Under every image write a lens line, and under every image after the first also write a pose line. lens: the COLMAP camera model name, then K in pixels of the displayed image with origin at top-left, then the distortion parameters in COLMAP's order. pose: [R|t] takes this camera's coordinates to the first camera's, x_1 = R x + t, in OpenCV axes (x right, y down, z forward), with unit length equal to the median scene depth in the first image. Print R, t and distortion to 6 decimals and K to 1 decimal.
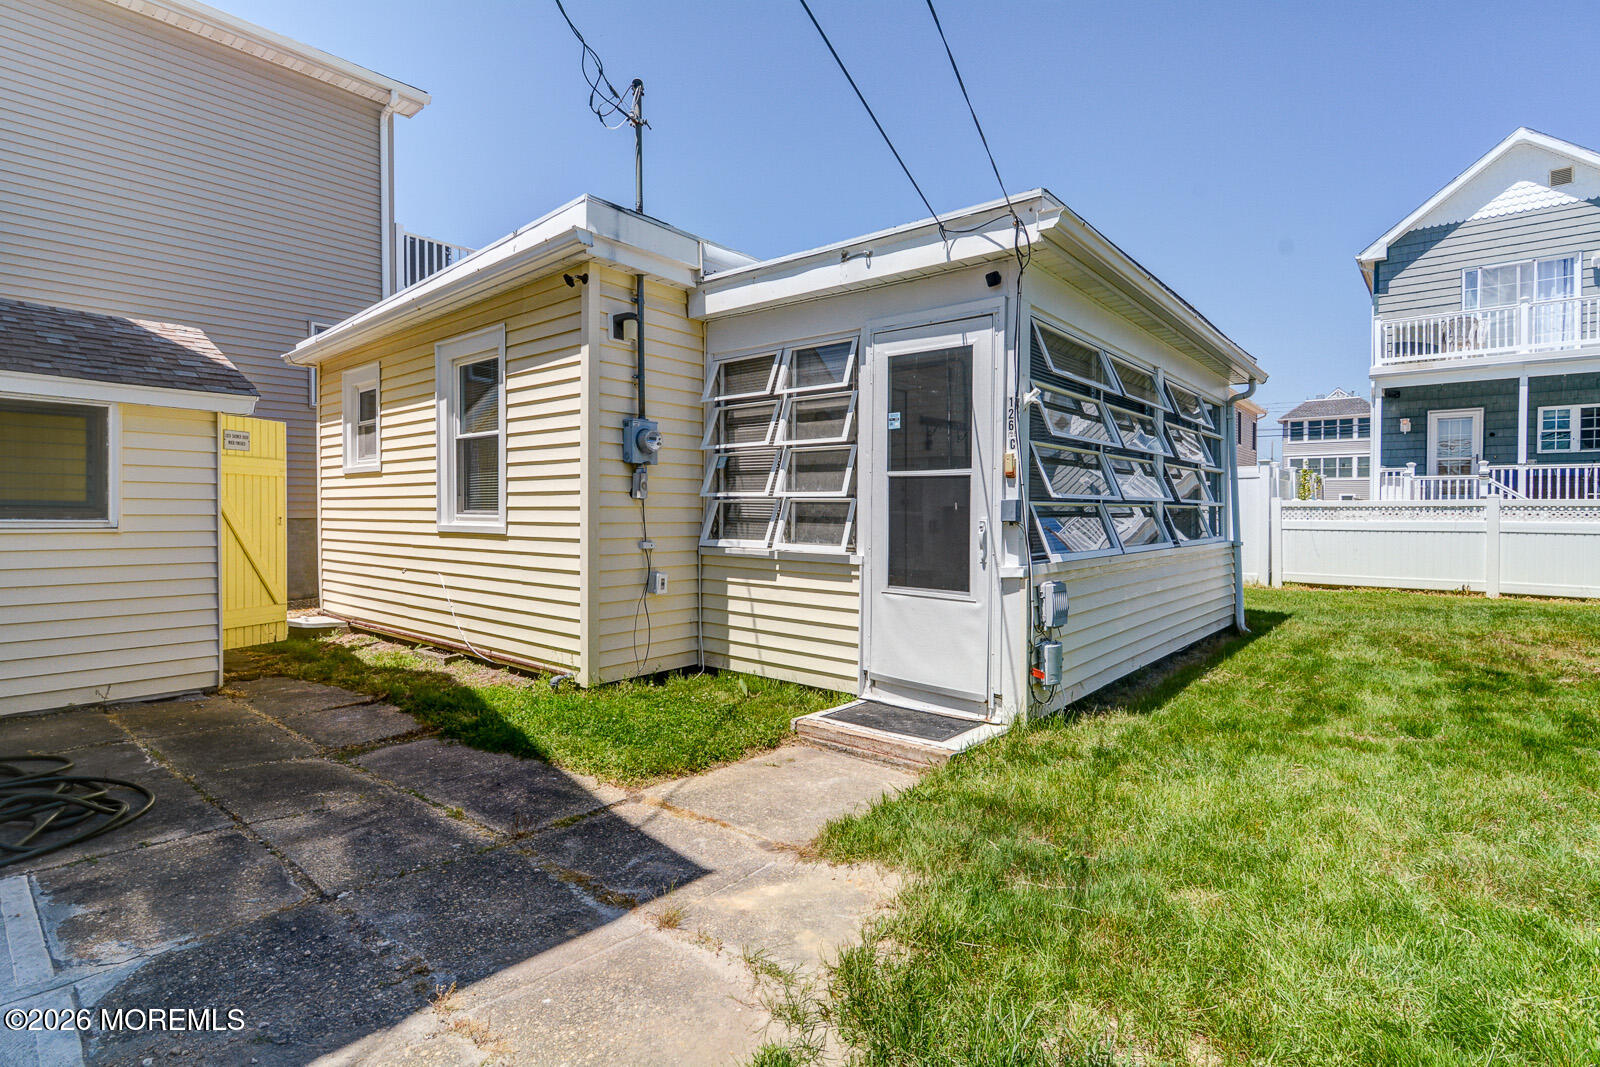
lens RADIAL K [[767.5, 0, 804.2], [0, 767.5, 521.3], [0, 0, 1]] dist [-0.000389, -0.008272]
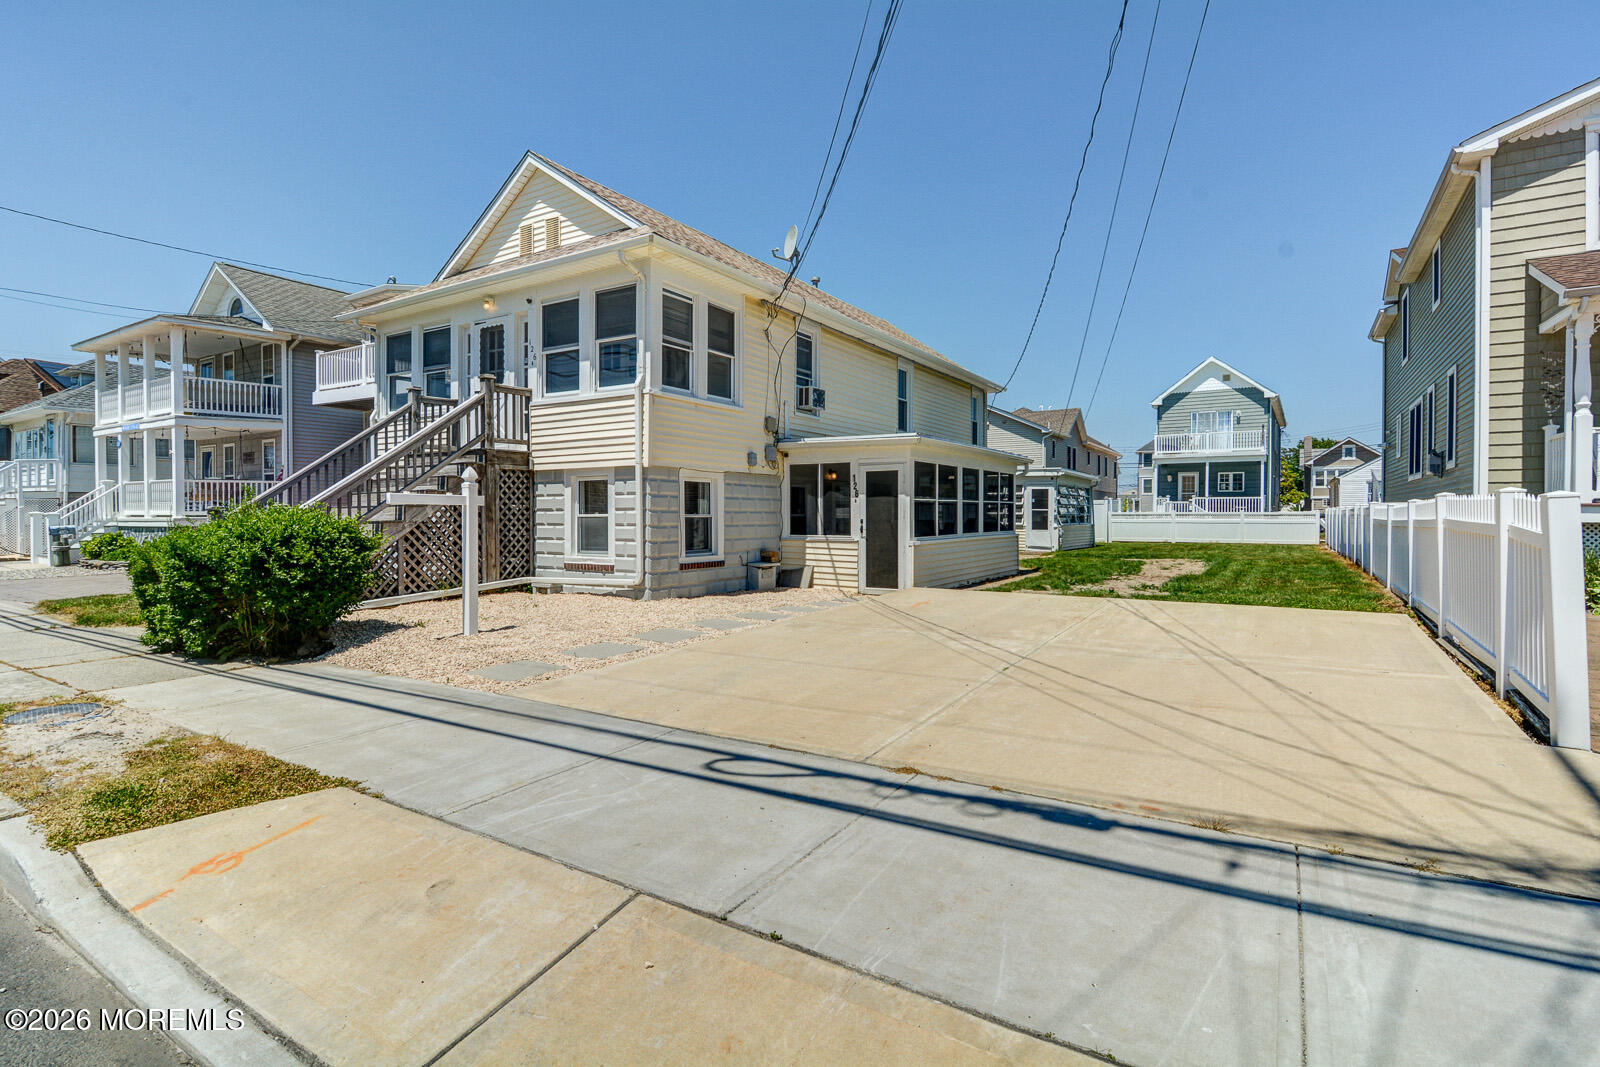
lens RADIAL K [[838.2, 0, 769.0], [0, 838.2, 524.2], [0, 0, 1]] dist [-0.002833, -0.000577]
pose [[0.993169, -0.003983, 0.116614, -2.088993], [0.004443, 0.999983, -0.003681, 0.047358], [-0.116597, 0.004174, 0.993171, -4.040343]]
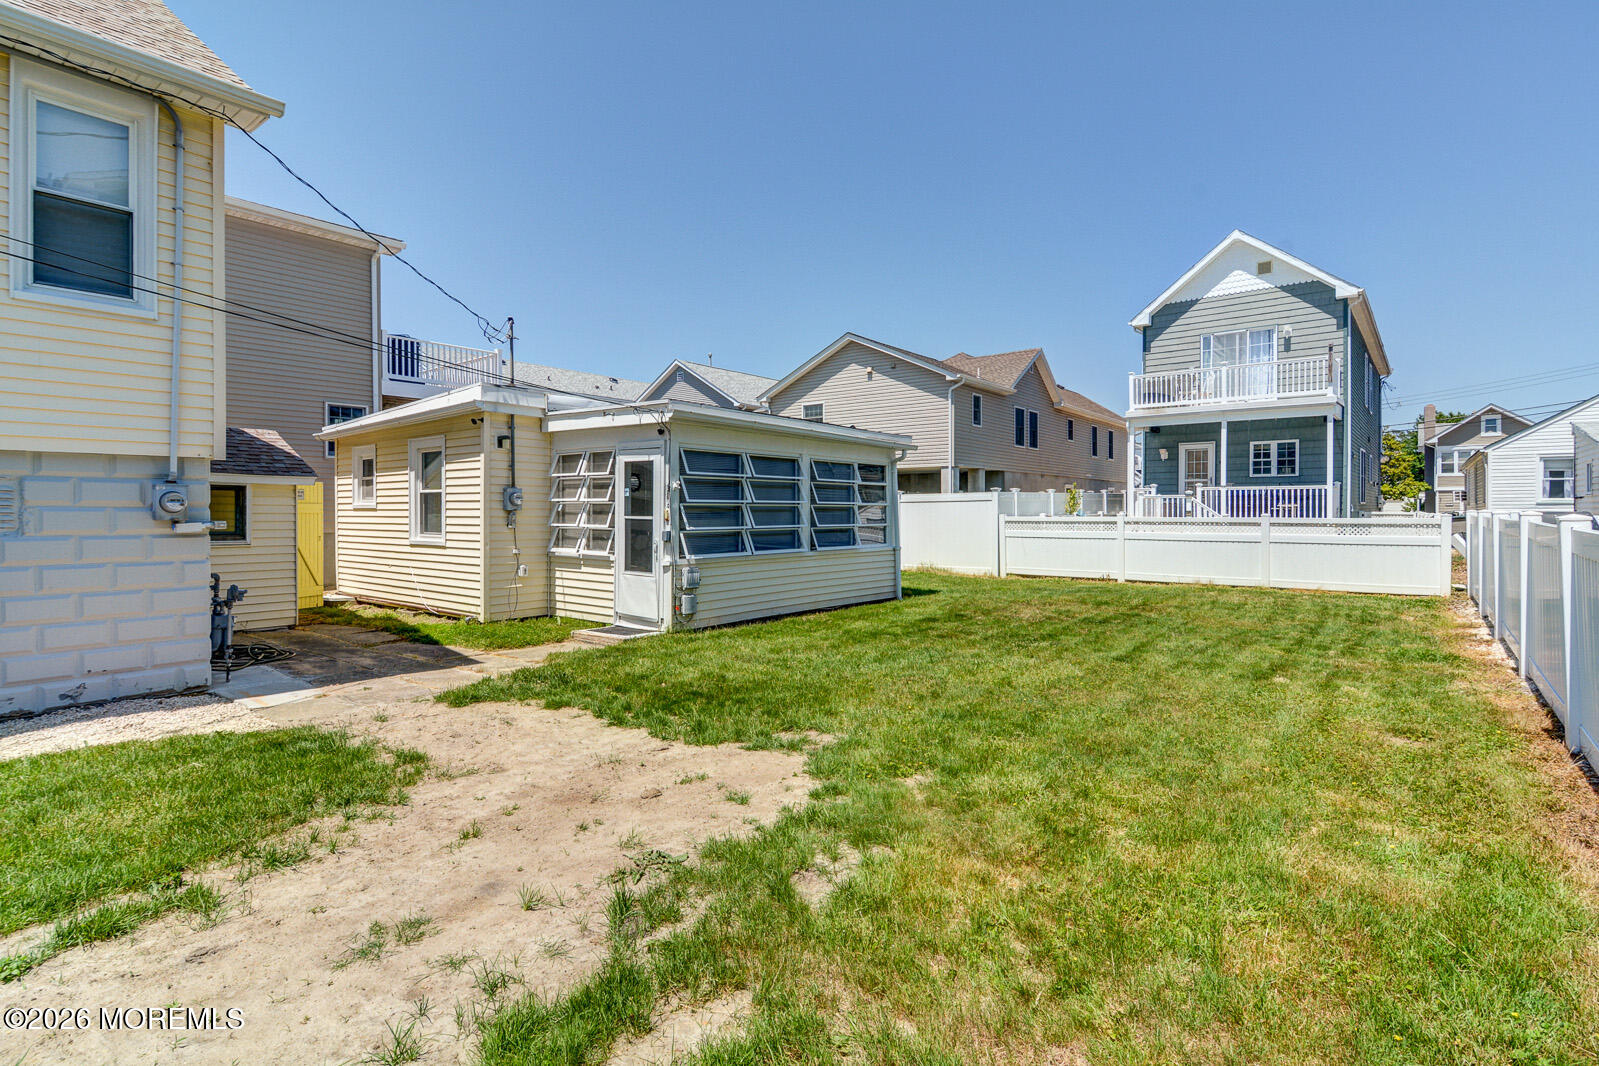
lens RADIAL K [[789.3, 0, 803.4], [0, 789.3, 511.2], [0, 0, 1]] dist [-0.000901, -0.008385]
pose [[0.999905, -0.003606, 0.013323, 0.473978], [0.003784, 0.999904, -0.013344, -0.039582], [-0.013274, 0.013393, 0.999822, -0.969371]]
